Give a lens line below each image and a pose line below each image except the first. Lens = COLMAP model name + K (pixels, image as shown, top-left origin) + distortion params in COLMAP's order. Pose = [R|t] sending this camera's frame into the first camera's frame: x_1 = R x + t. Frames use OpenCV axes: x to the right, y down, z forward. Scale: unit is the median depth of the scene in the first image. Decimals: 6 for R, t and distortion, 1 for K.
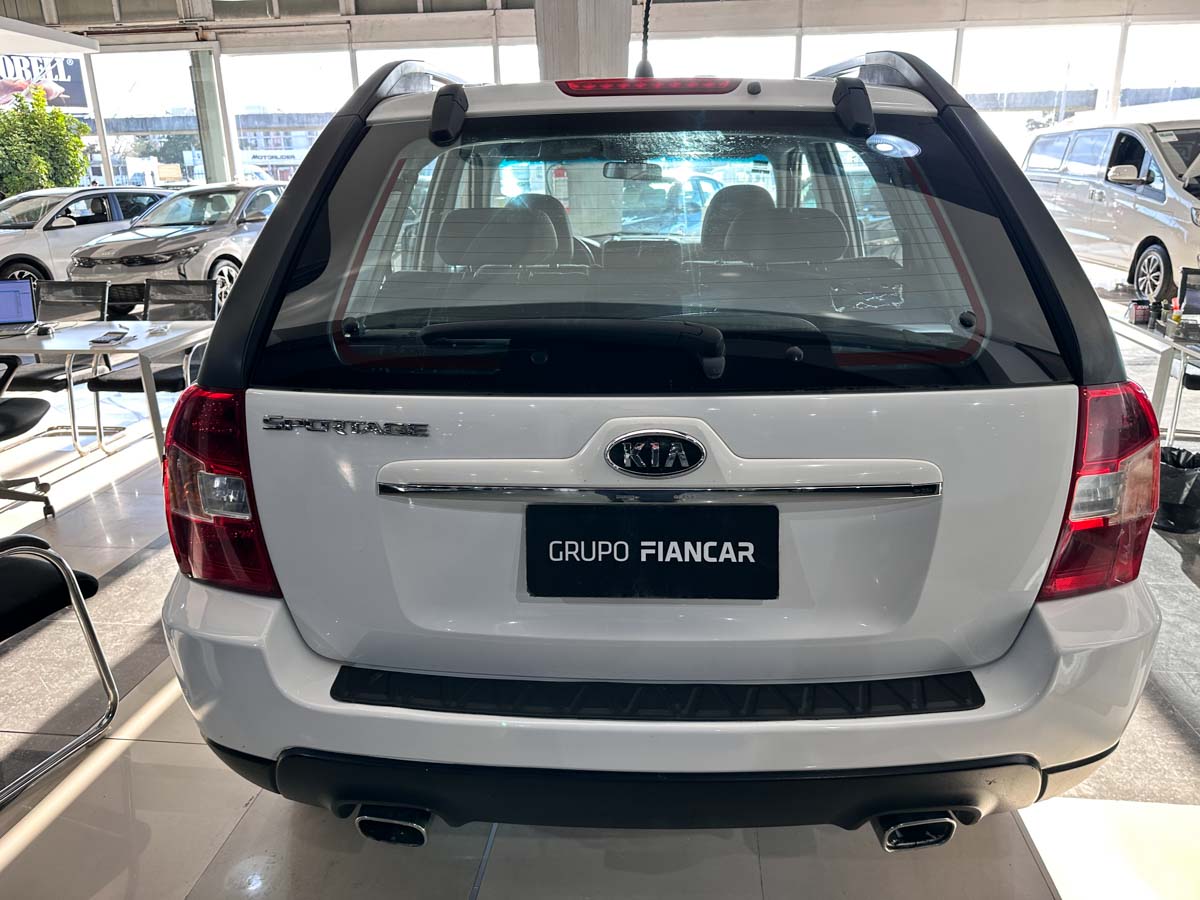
lens RADIAL K [[872.8, 0, 602.7], [0, 872.8, 487.1], [0, 0, 1]] dist [0.003892, 0.003500]
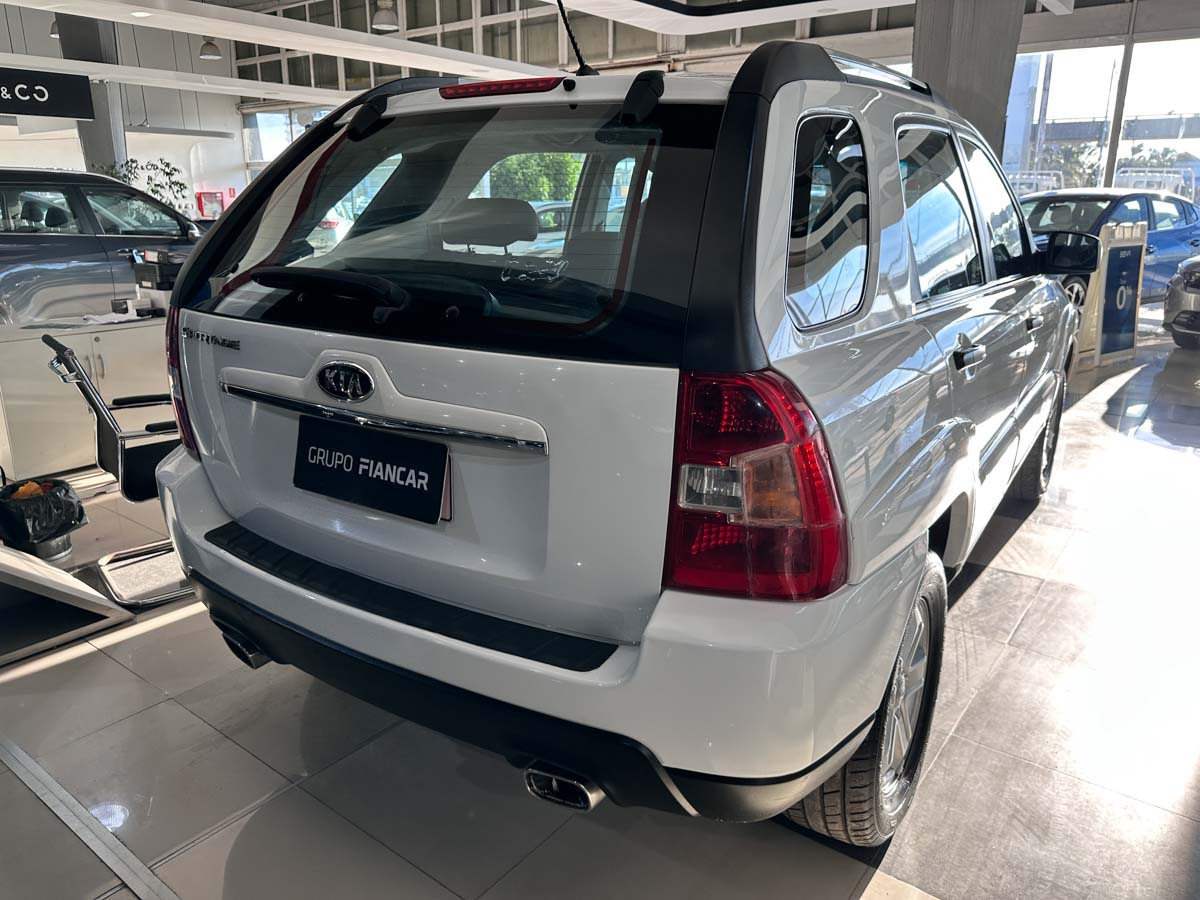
lens RADIAL K [[862.1, 0, 603.0], [0, 862.1, 472.6], [0, 0, 1]] dist [0.057736, -0.004318]
pose [[0.863970, 0.171276, -0.473520, 0.912822], [-0.188147, 0.982068, 0.011936, 0.004719], [0.467073, 0.078779, 0.880702, 0.093825]]
